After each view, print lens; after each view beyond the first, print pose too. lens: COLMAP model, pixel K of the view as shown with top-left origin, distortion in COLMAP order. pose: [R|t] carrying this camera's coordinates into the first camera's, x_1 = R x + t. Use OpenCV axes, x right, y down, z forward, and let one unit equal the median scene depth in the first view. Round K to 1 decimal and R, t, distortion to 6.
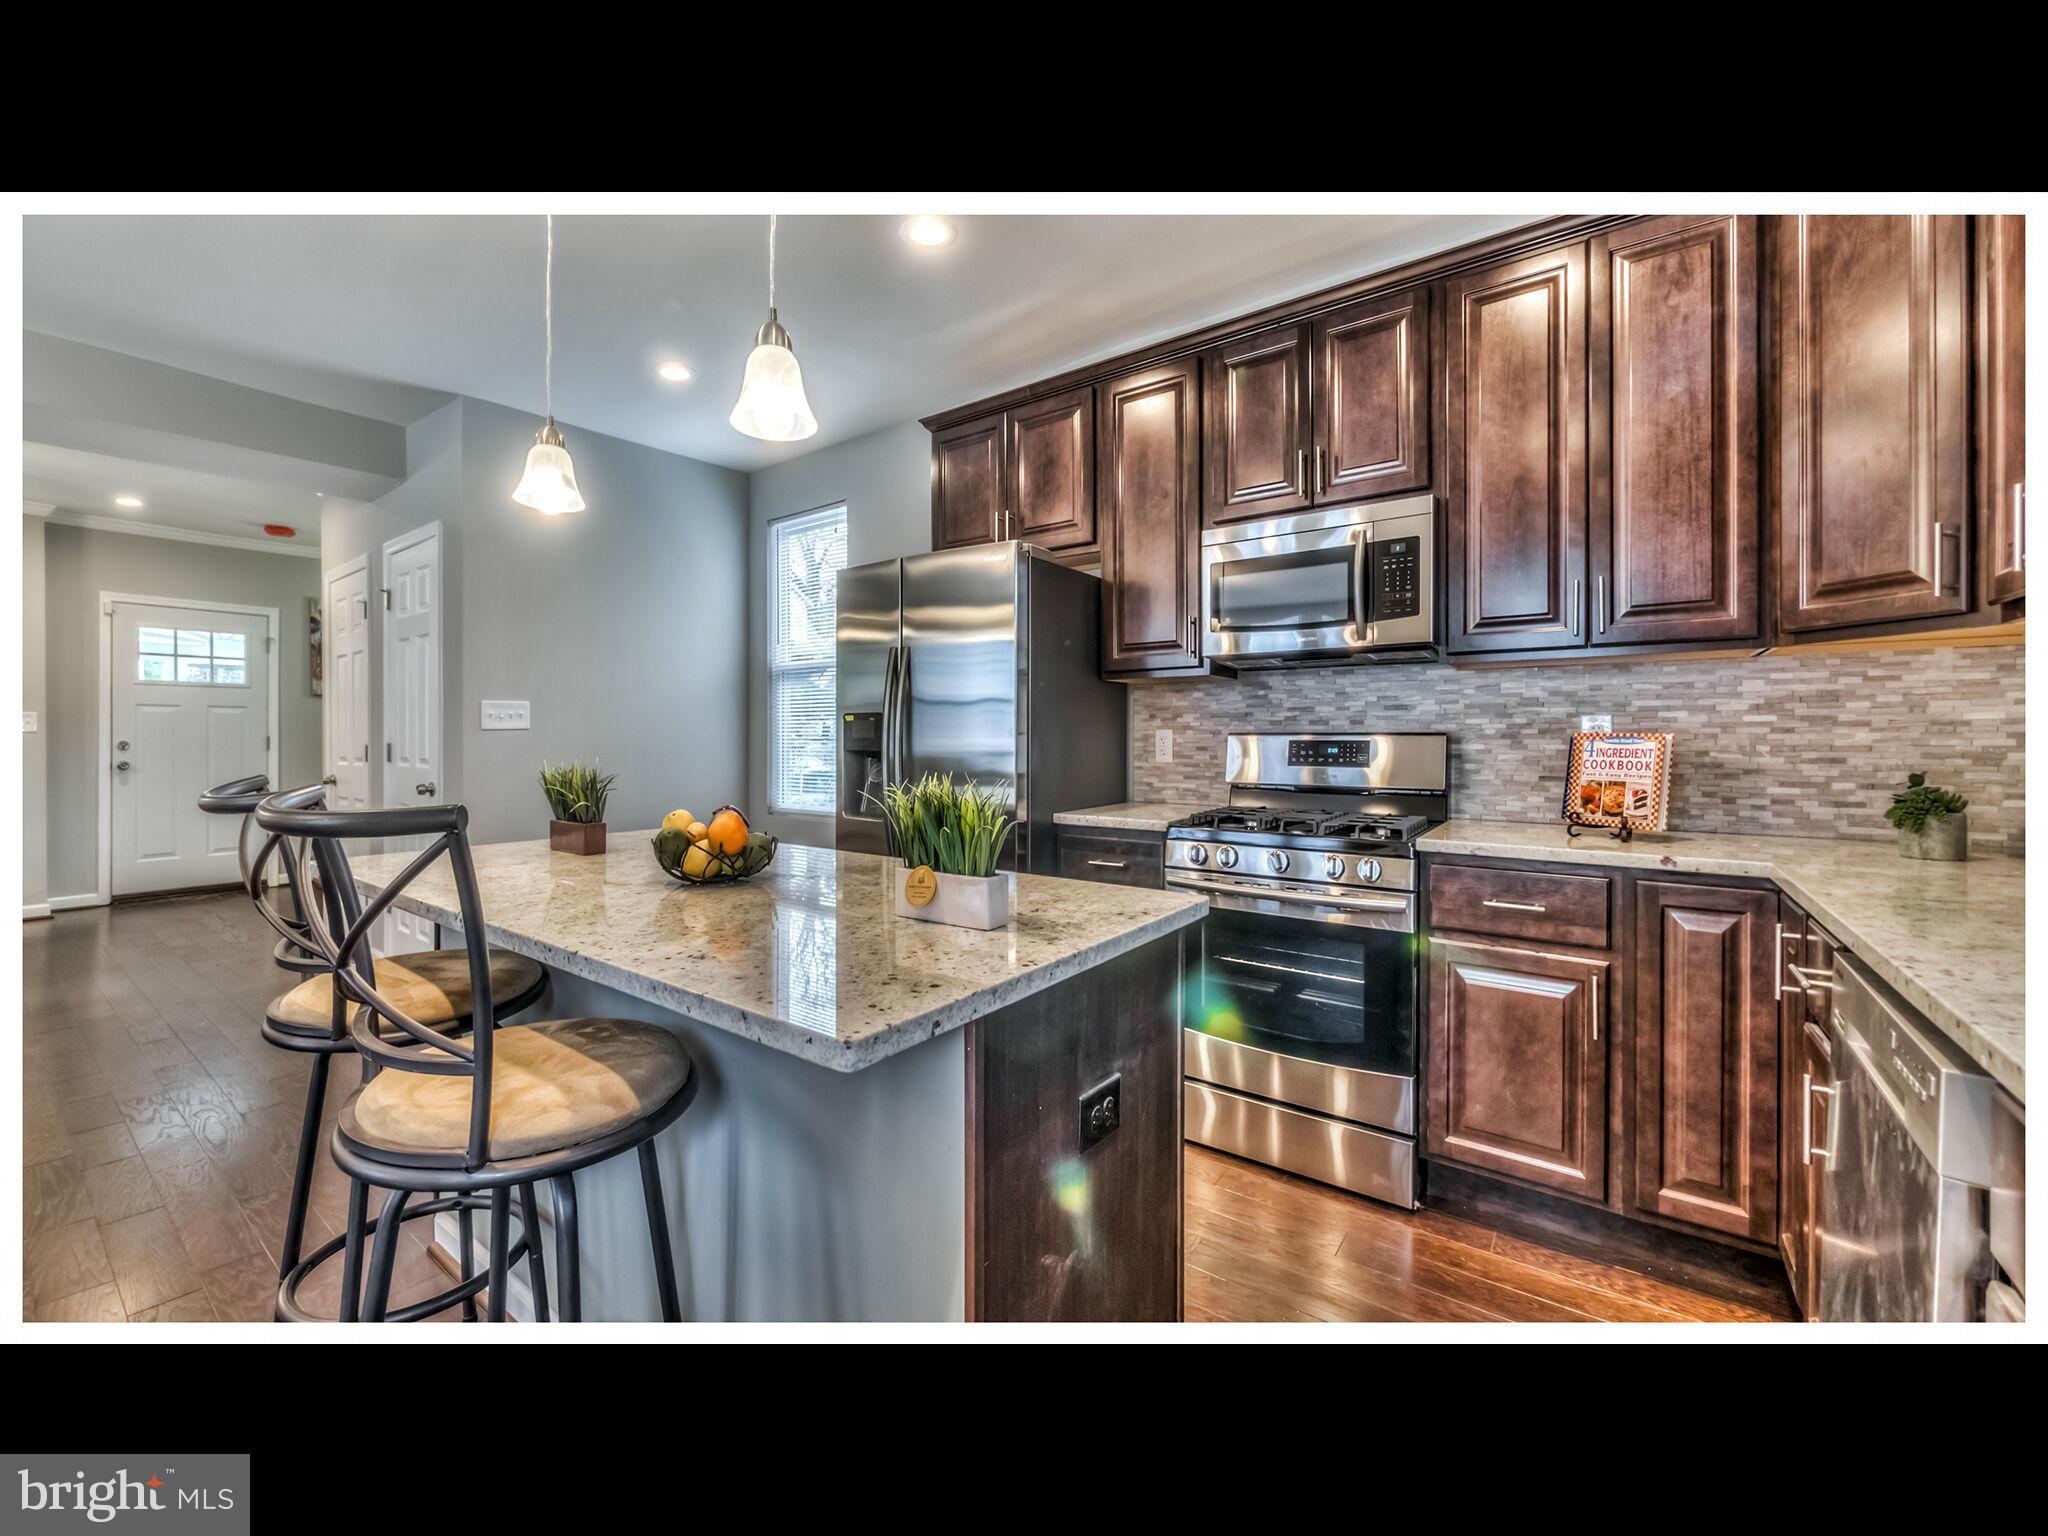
lens RADIAL K [[803.9, 0, 981.3], [0, 803.9, 722.8], [0, 0, 1]] dist [0.025421, -0.000022]
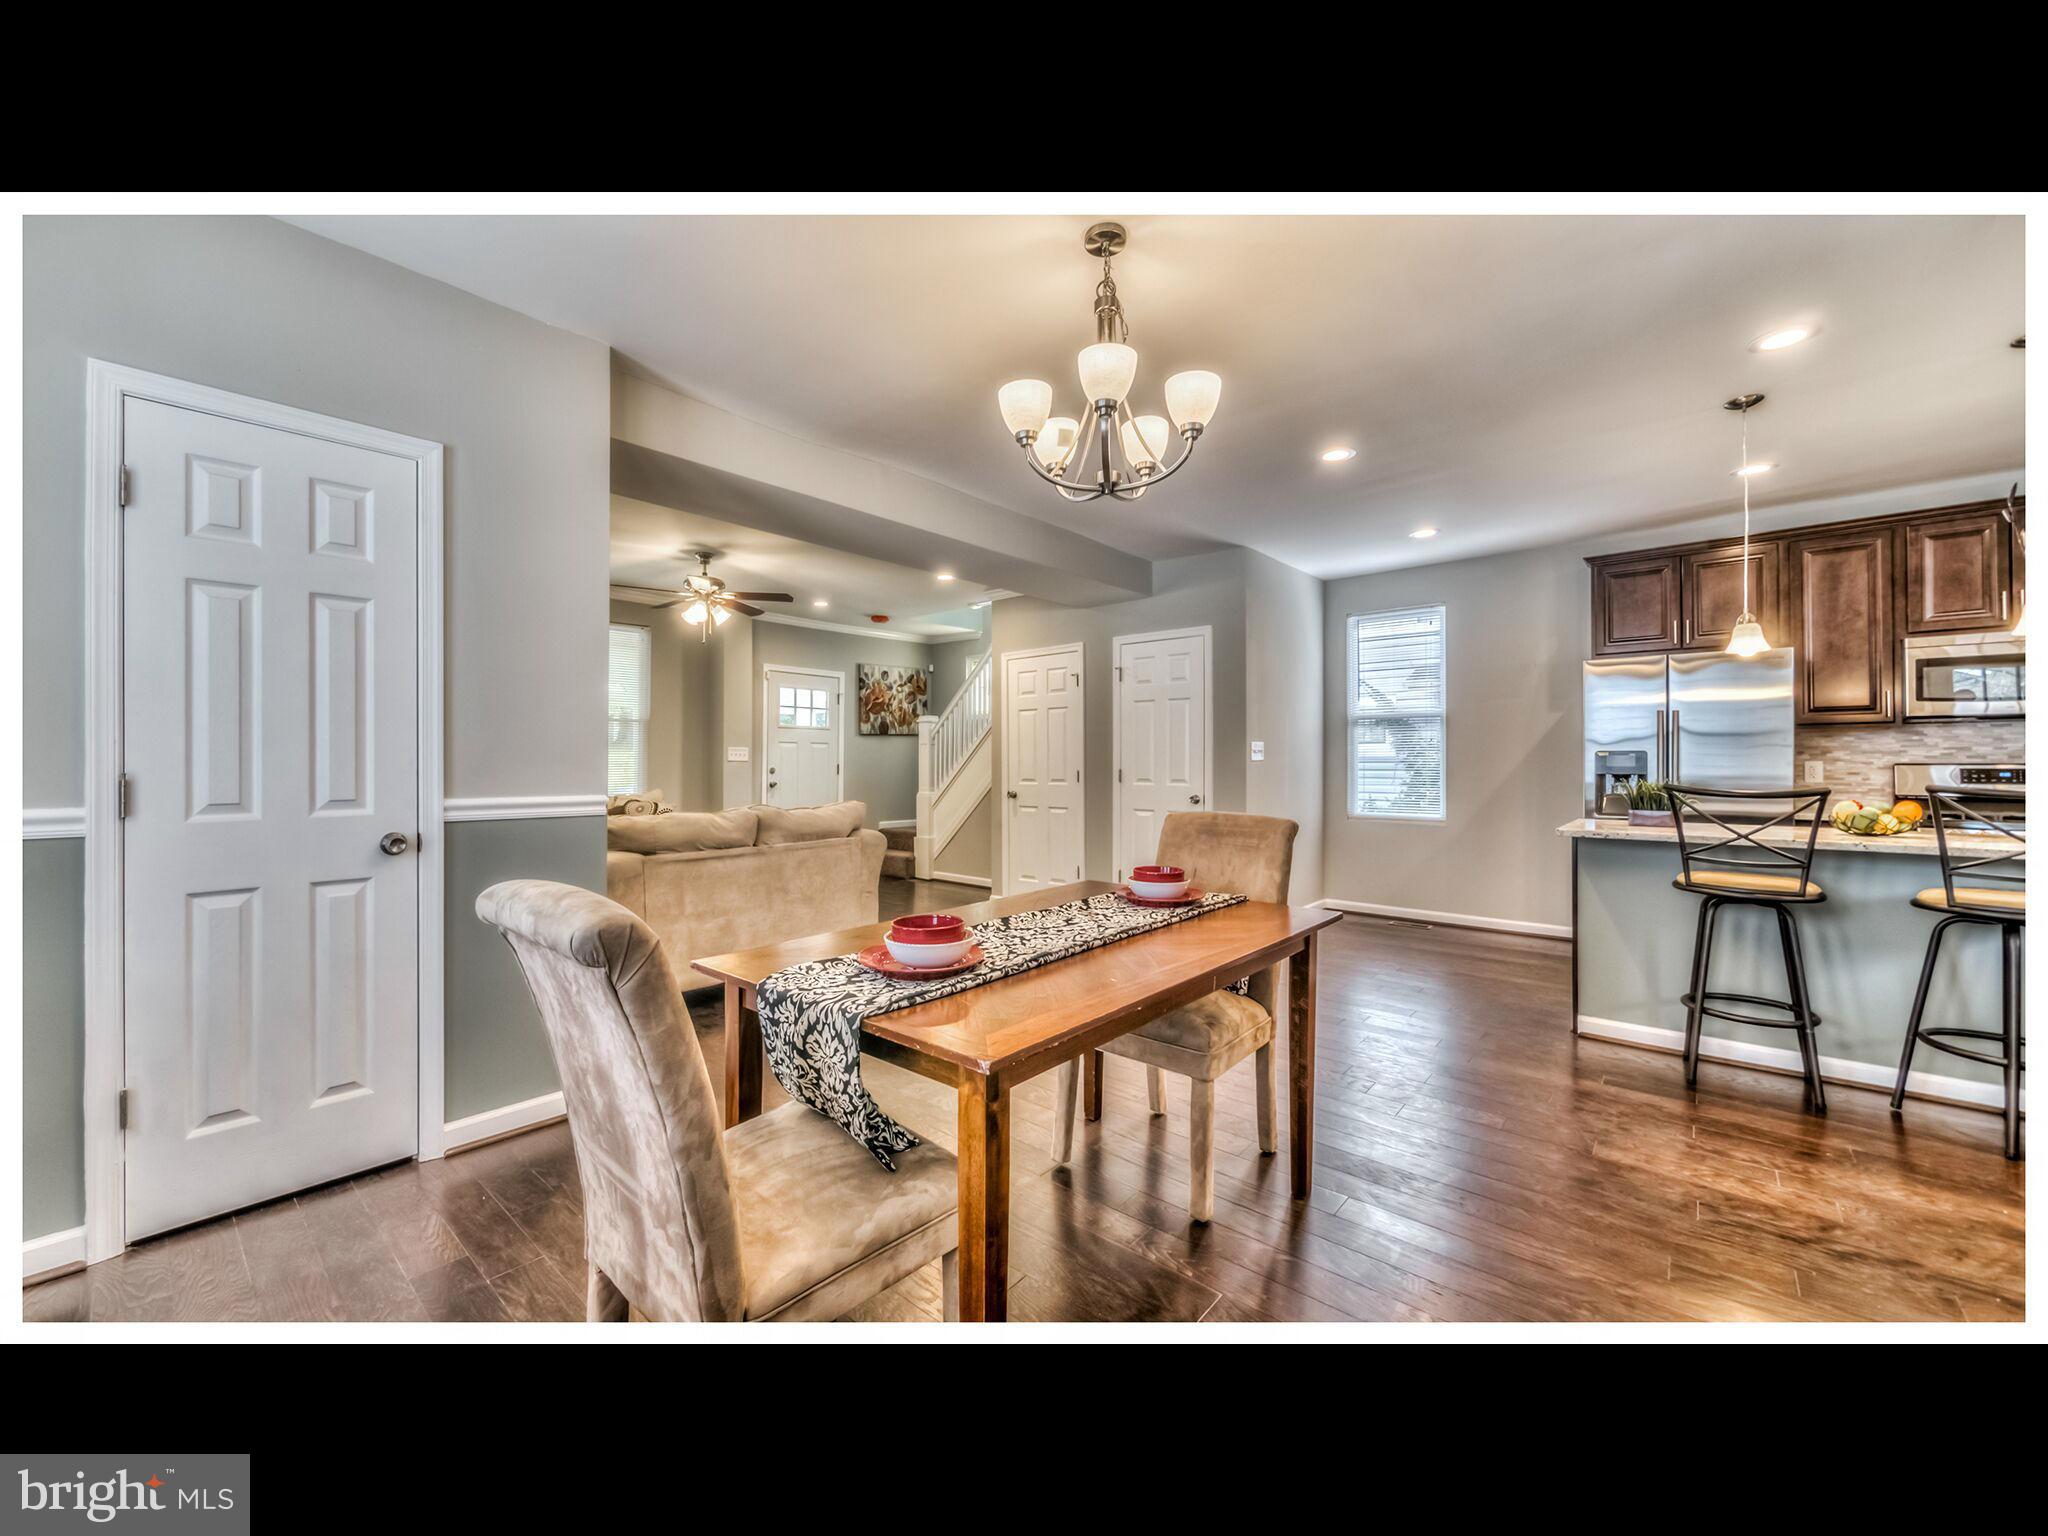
lens RADIAL K [[779.3, 0, 1037.0], [0, 779.3, 759.6], [0, 0, 1]] dist [-0.009296, 0.000951]
pose [[0.986118, 0.006127, -0.165931, -0.986882], [-0.006204, 0.999981, 0.000055, 0.013942], [0.165928, 0.000975, 0.986137, -0.686978]]
